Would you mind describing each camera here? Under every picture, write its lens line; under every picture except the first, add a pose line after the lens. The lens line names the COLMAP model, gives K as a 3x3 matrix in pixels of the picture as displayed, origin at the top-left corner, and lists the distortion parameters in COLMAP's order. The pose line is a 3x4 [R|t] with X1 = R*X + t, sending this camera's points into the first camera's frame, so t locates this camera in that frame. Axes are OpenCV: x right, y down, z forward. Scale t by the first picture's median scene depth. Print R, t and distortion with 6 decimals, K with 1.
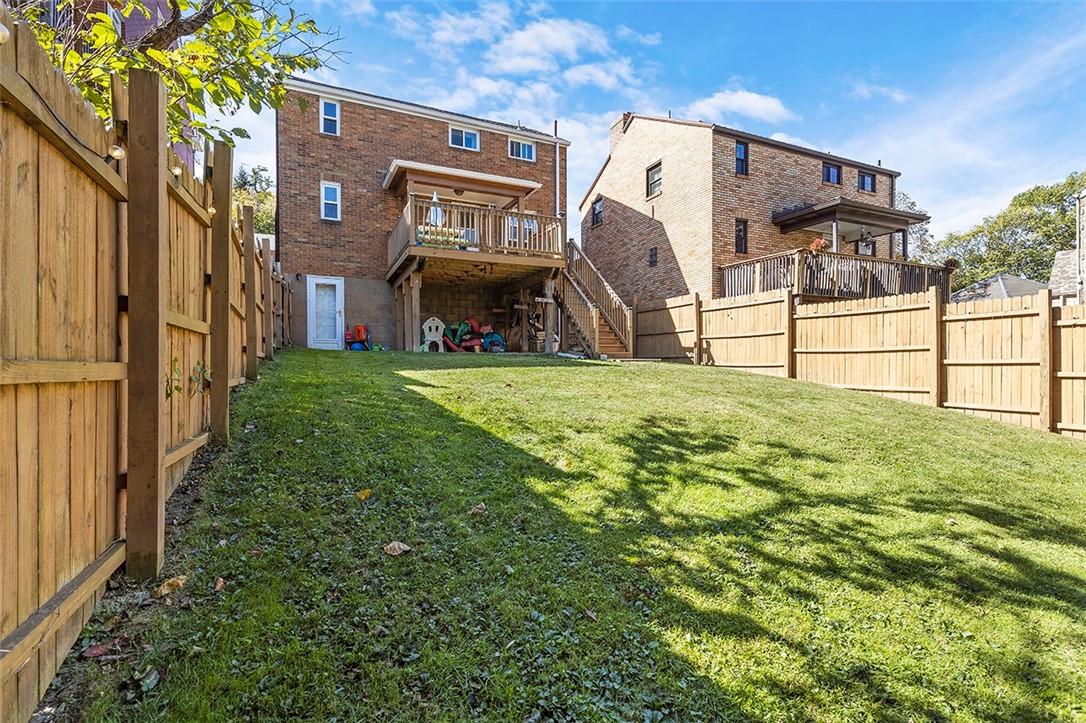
lens RADIAL K [[487.0, 0, 537.1], [0, 487.0, 363.1], [0, 0, 1]] dist [0.005663, -0.000081]
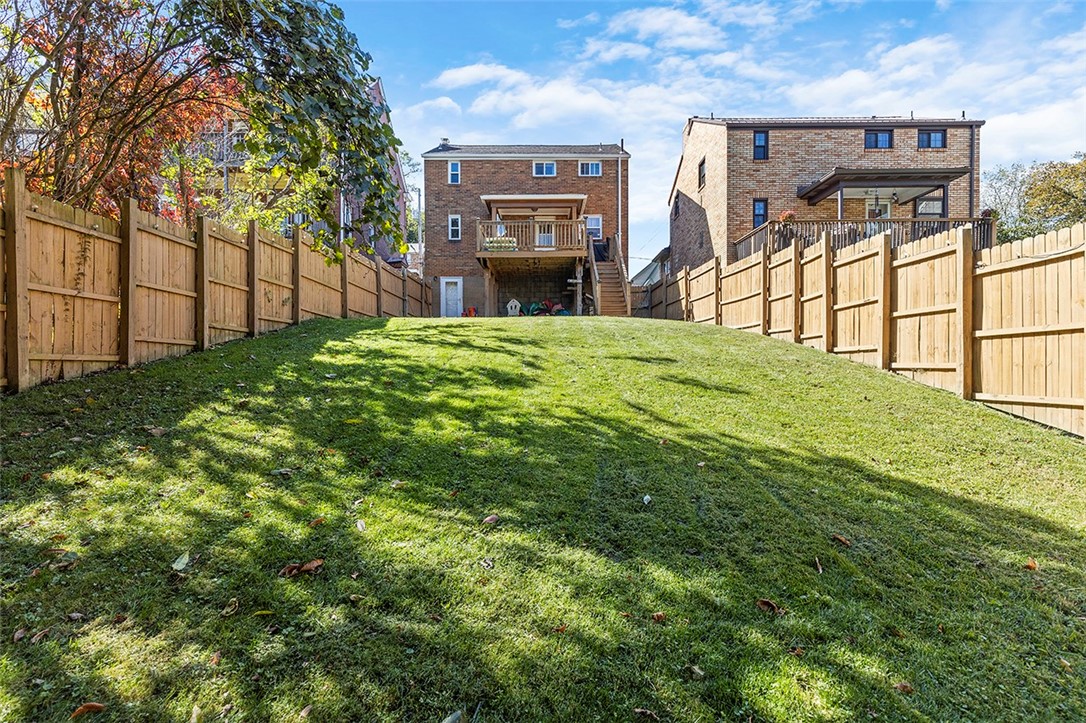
lens RADIAL K [[487.0, 0, 547.3], [0, 487.0, 360.0], [0, 0, 1]] dist [0.005663, -0.000081]
pose [[0.909204, -0.007329, -0.416287, 0.437422], [0.003746, 0.999949, -0.009424, 0.090298], [0.416334, 0.007009, 0.909185, -0.240077]]
